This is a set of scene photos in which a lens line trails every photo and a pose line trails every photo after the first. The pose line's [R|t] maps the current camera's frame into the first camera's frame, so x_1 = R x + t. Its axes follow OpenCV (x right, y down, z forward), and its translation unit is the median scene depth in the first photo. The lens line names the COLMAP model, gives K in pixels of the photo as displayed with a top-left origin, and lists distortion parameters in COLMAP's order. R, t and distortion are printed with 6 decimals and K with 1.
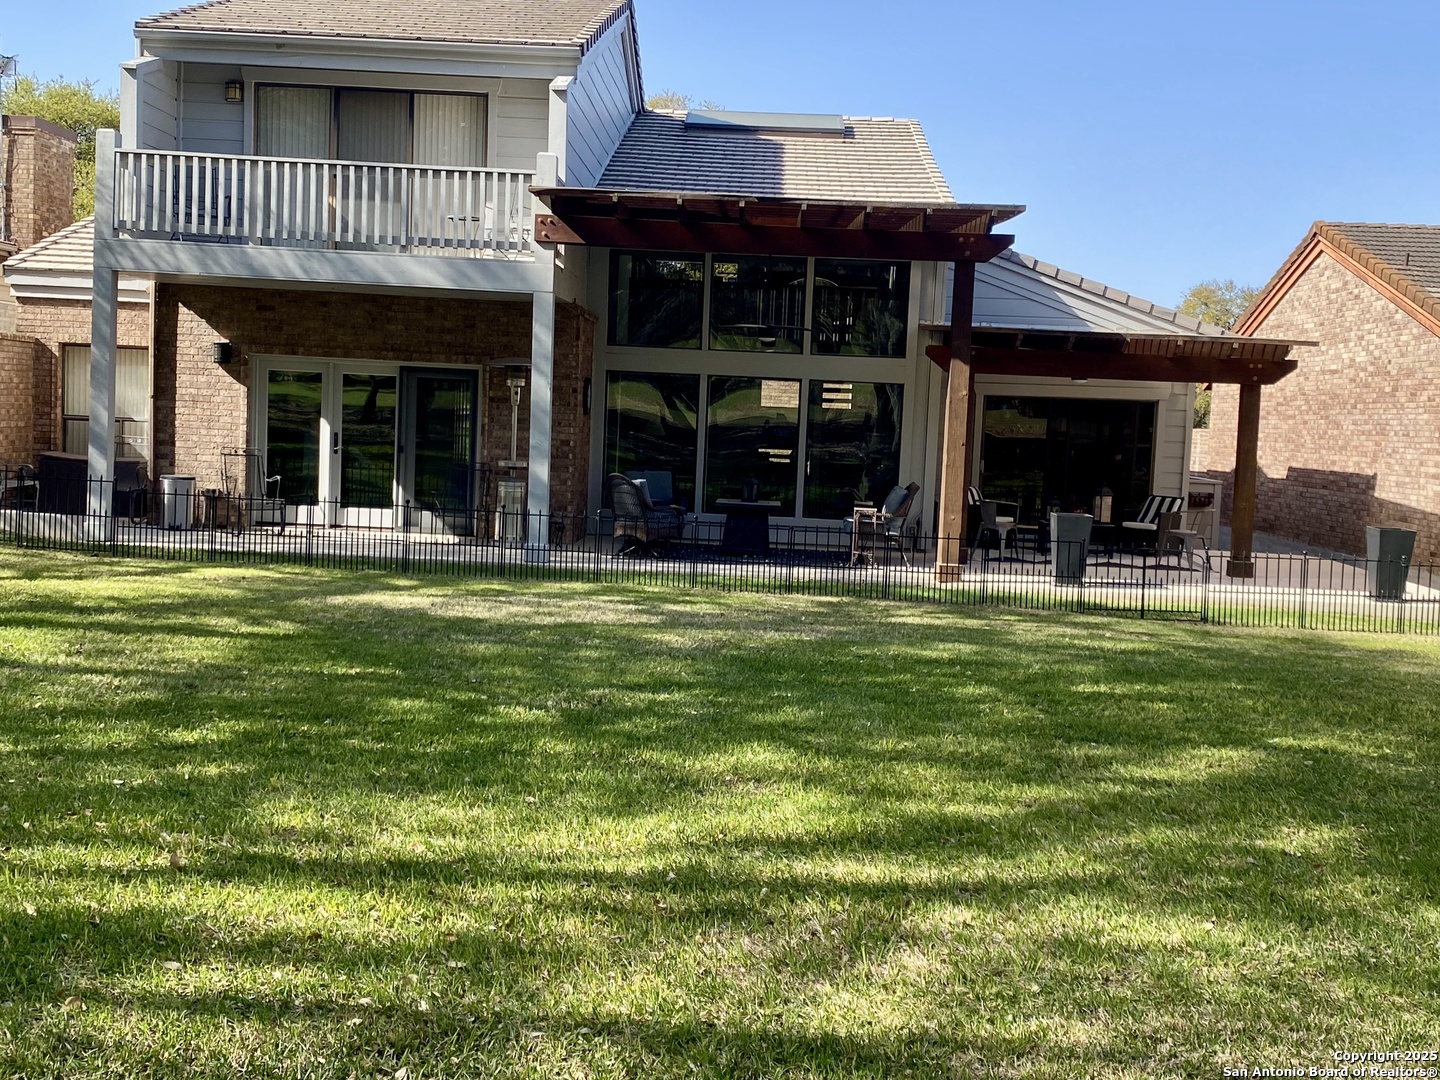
lens RADIAL K [[1628.7, 0, 719.0], [0, 1628.7, 542.2], [0, 0, 1]] dist [0.081922, 0.000000]
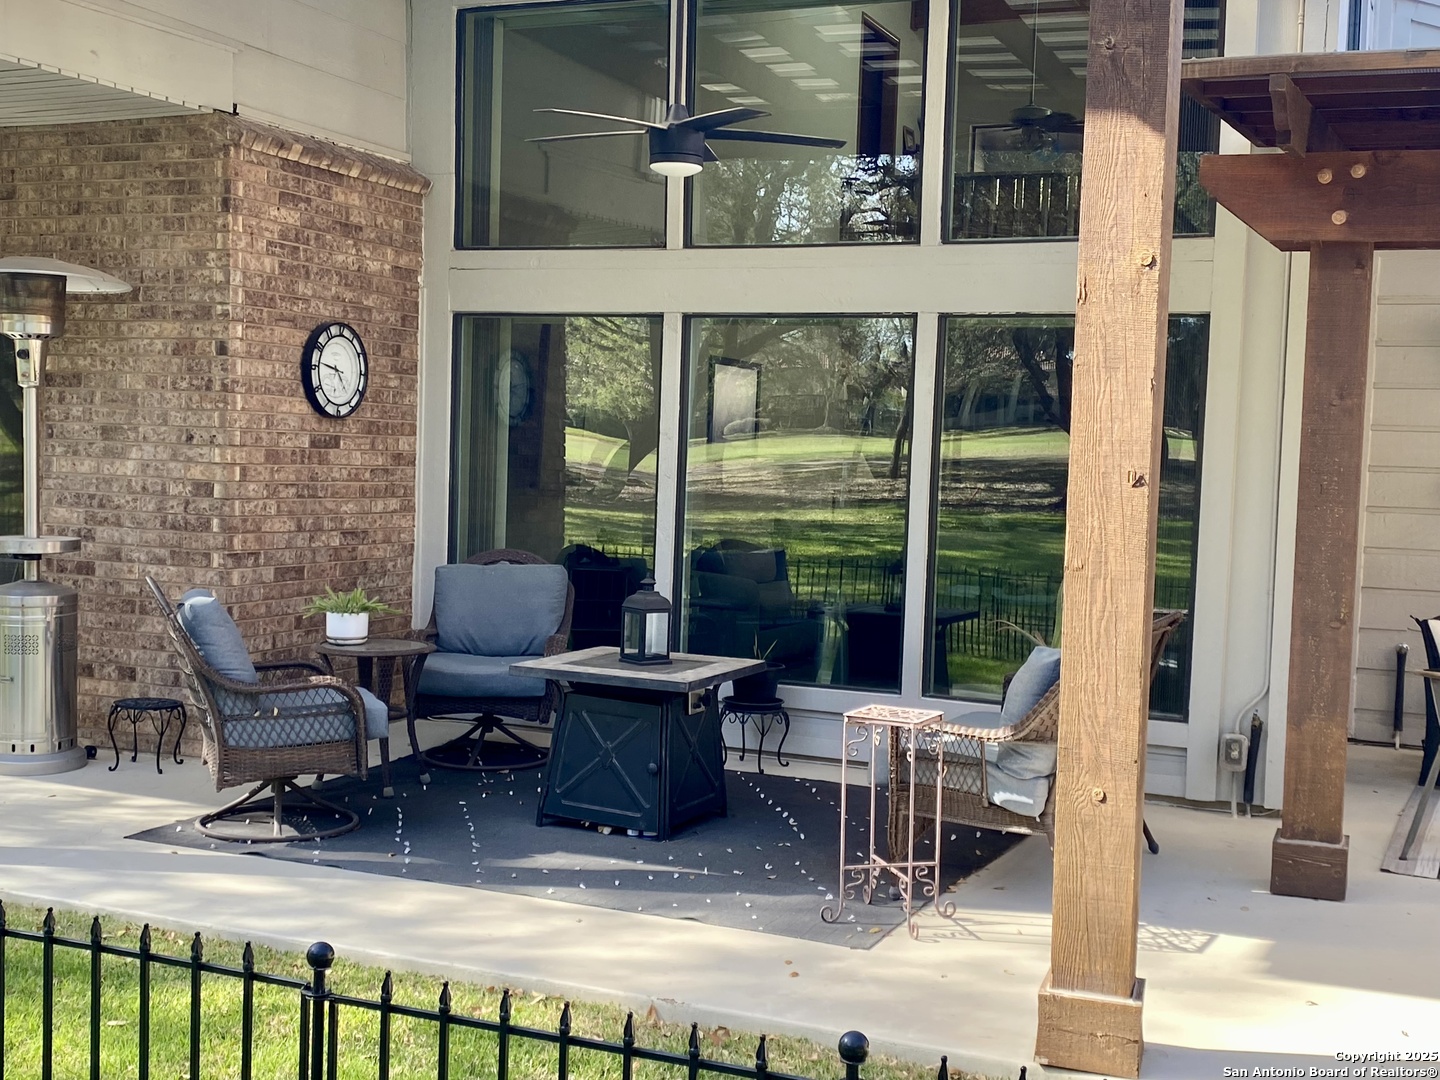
lens RADIAL K [[1770.4, 0, 727.8], [0, 1770.4, 550.0], [0, 0, 1]] dist [0.016591, 0.000000]
pose [[0.928114, 0.008050, -0.372209, 0.174083], [-0.022813, 0.999117, -0.035275, -0.036633], [0.371596, 0.041231, 0.927479, 0.688820]]
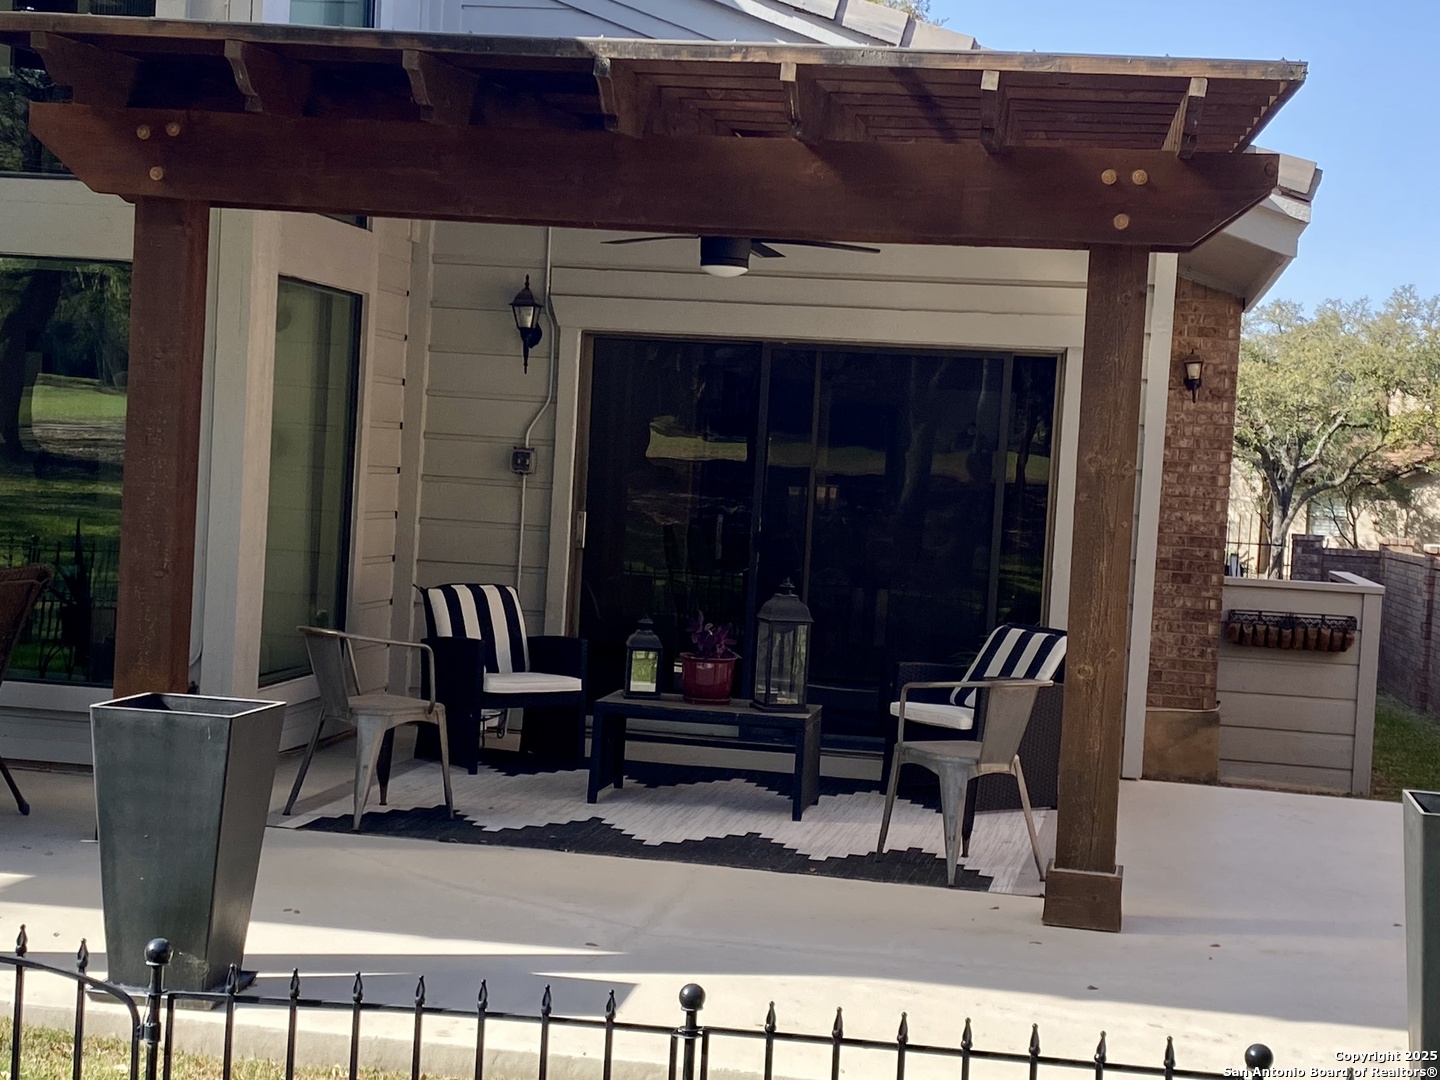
lens RADIAL K [[2271.4, 0, 730.2], [0, 2271.4, 542.2], [0, 0, 1]] dist [0.096667, 0.000000]
pose [[0.991232, 0.020546, -0.130526, 0.318955], [-0.027080, 0.998457, -0.048482, -0.024783], [0.129329, 0.051592, 0.990259, 0.622626]]
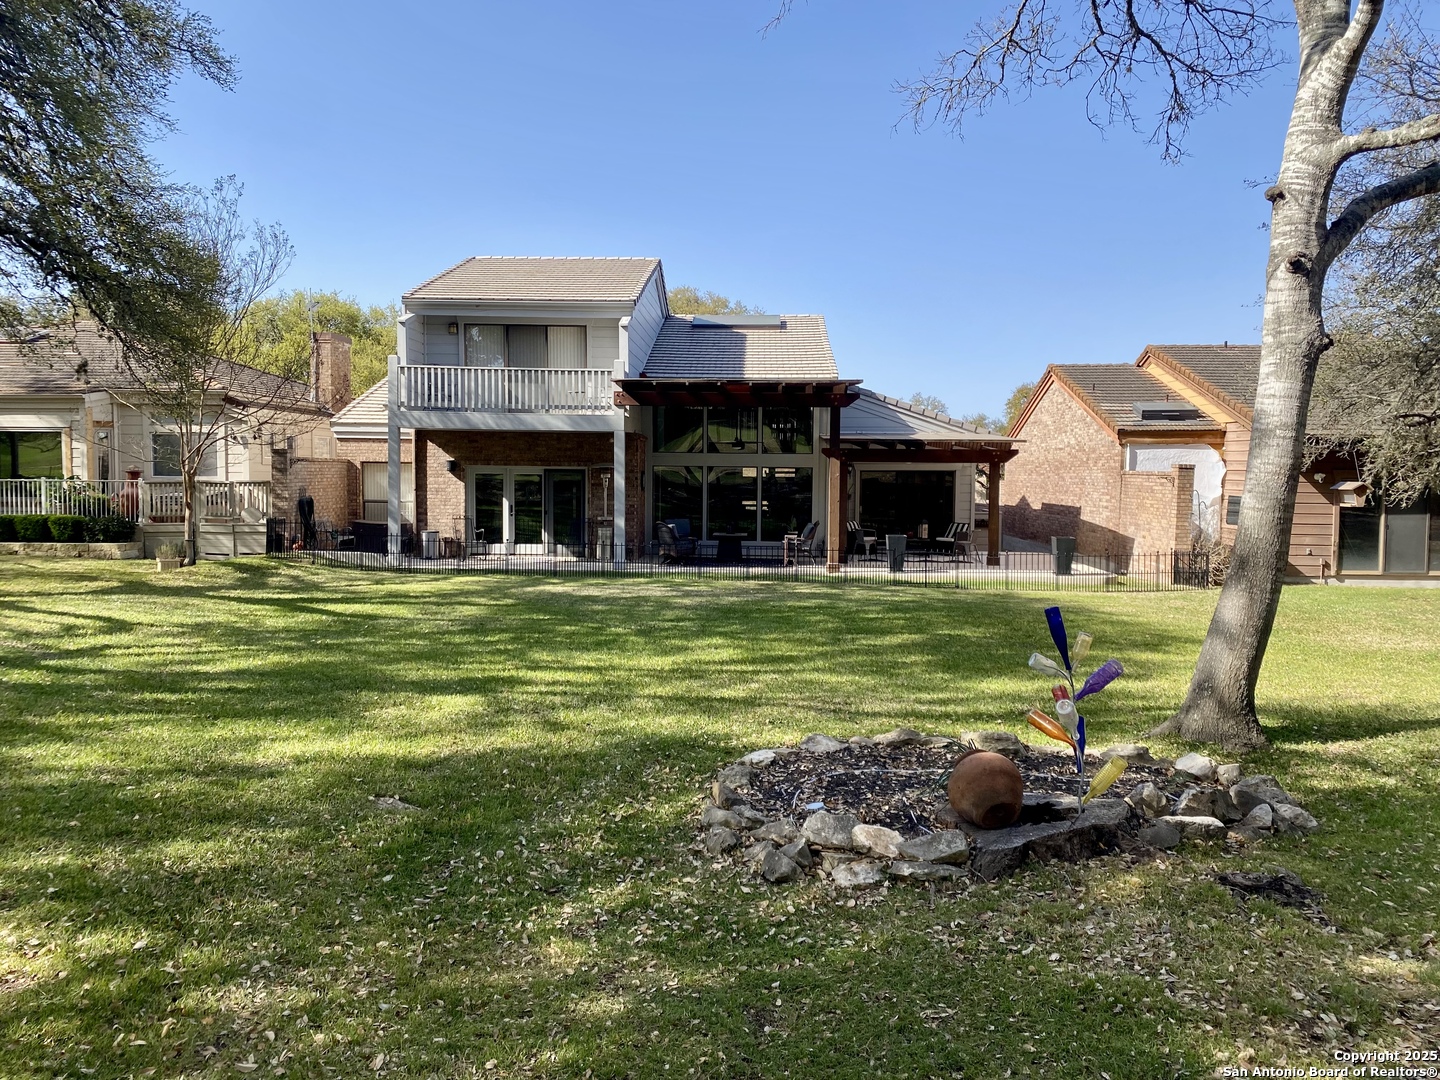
lens RADIAL K [[1093.3, 0, 713.0], [0, 1093.3, 534.4], [0, 0, 1]] dist [0.157718, 0.002820]
pose [[0.999270, -0.033798, -0.017814, 0.021524], [0.033433, 0.999233, -0.020405, 0.000864], [0.018490, 0.019795, 0.999633, -0.278410]]
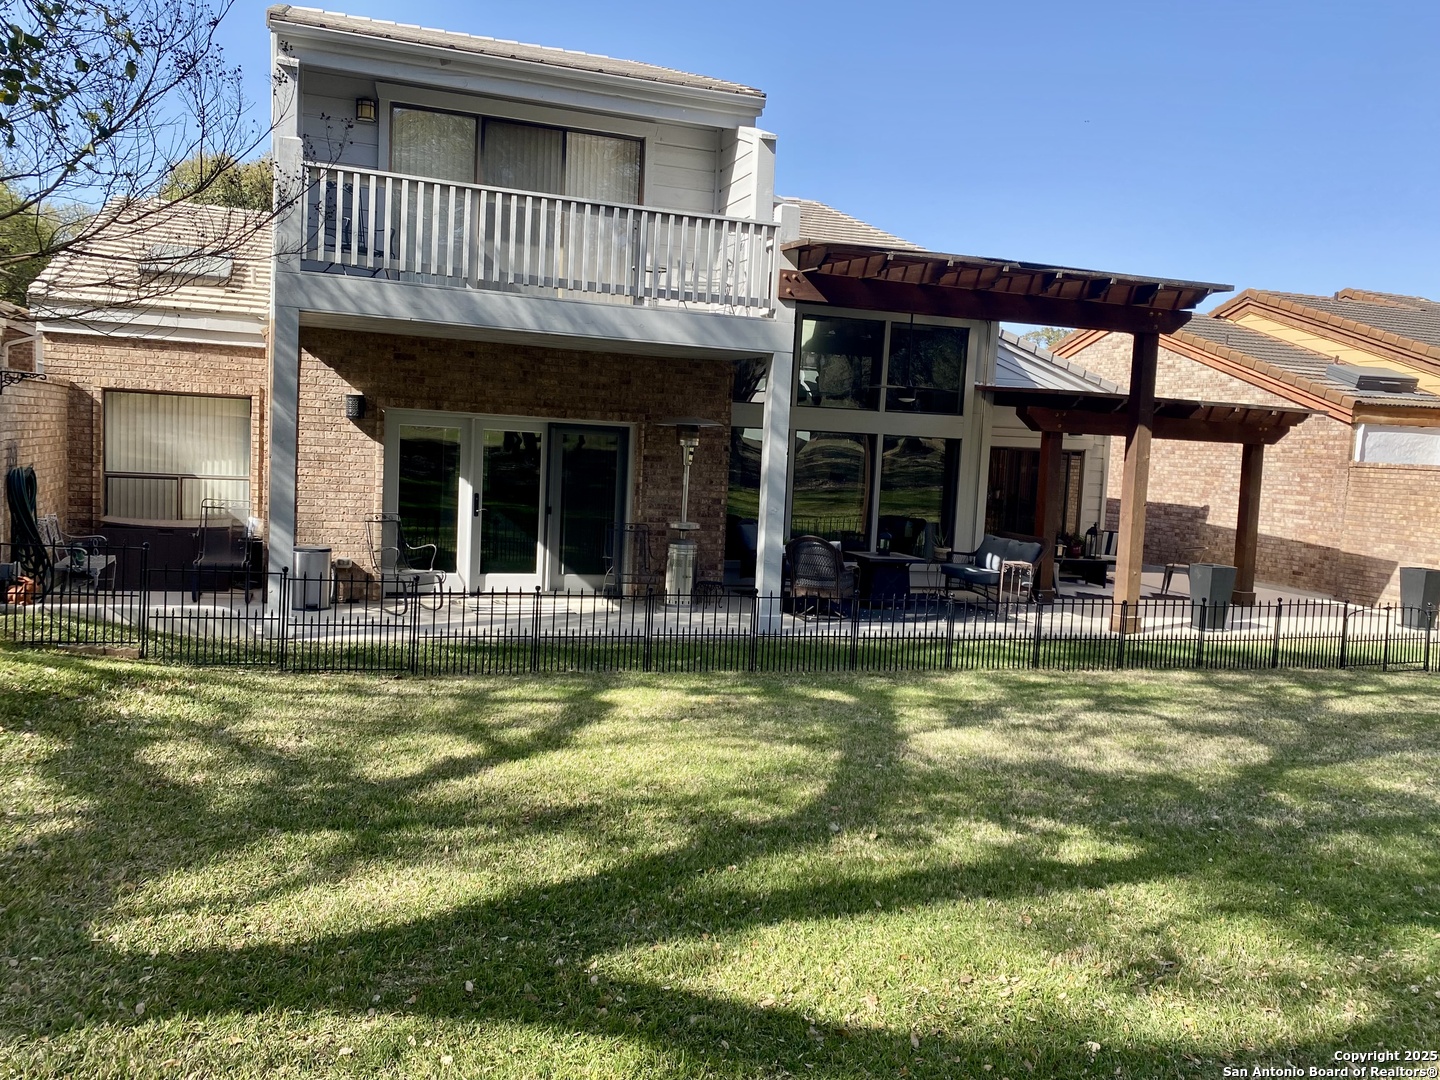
lens RADIAL K [[1160.8, 0, 720.3], [0, 1160.8, 550.7], [0, 0, 1]] dist [0.055183, -0.009414]
pose [[0.935718, -0.030037, 0.351467, -0.352001], [0.018950, 0.999210, 0.034945, -0.057312], [-0.352239, -0.026039, 0.935548, 0.347603]]
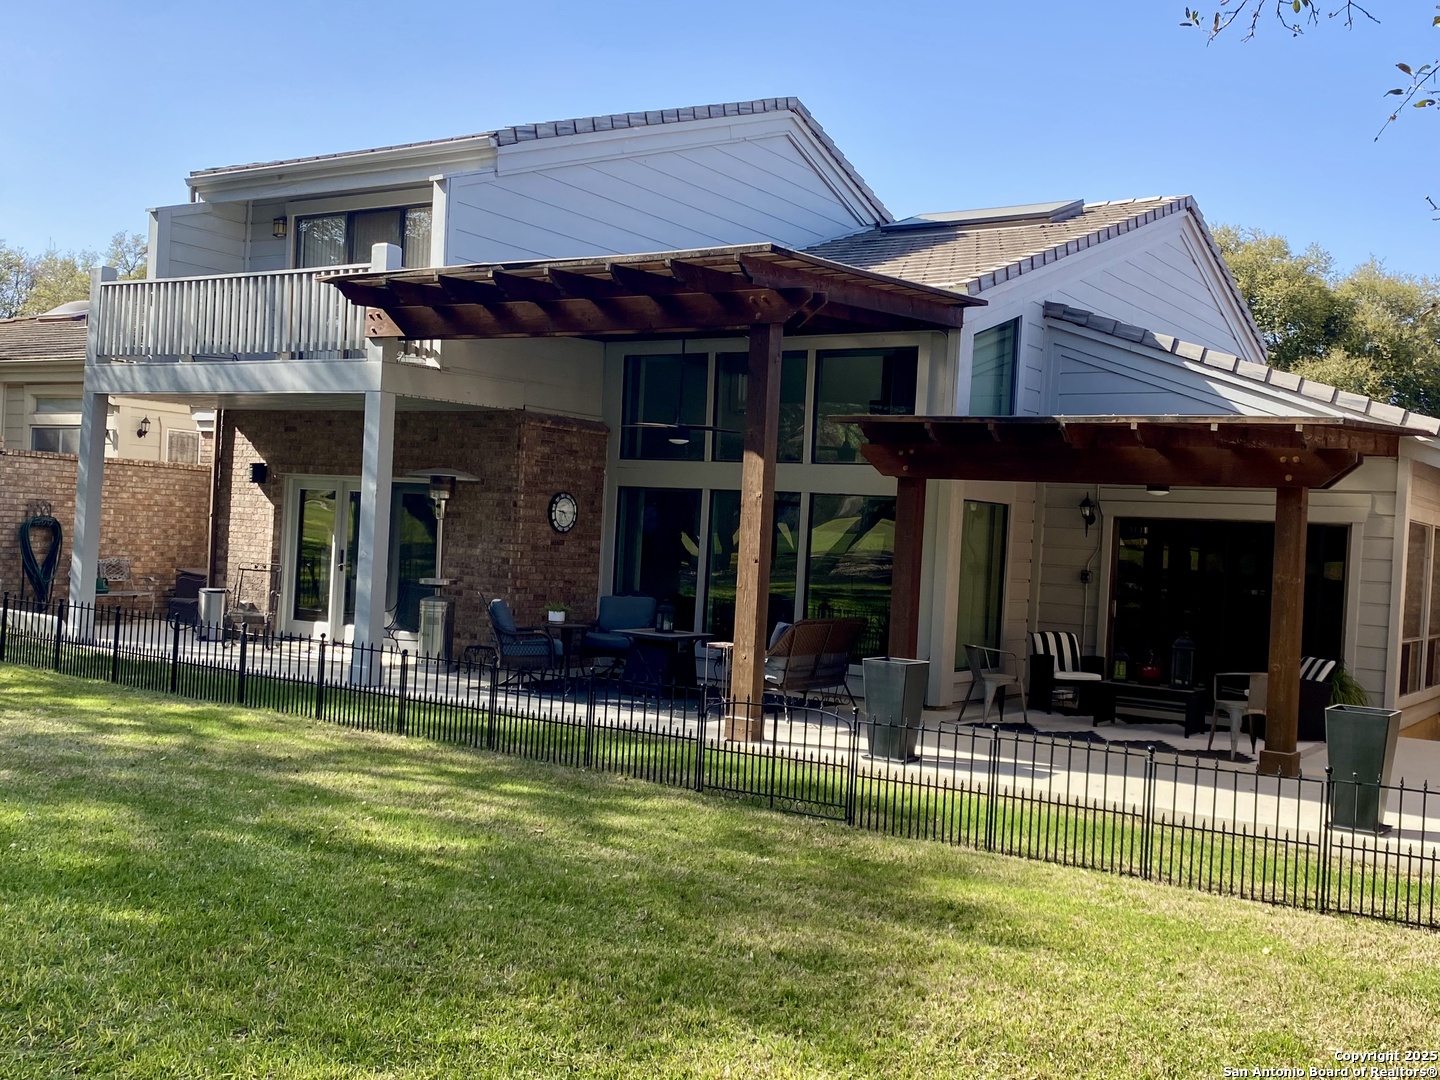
lens RADIAL K [[1482.9, 0, 720.2], [0, 1482.9, 530.0], [0, 0, 1]] dist [0.065276, 0.000000]
pose [[0.842842, -0.000557, -0.538161, 0.469653], [-0.059559, 0.993760, -0.094308, -0.007213], [0.534856, 0.111539, 0.837549, 0.375804]]
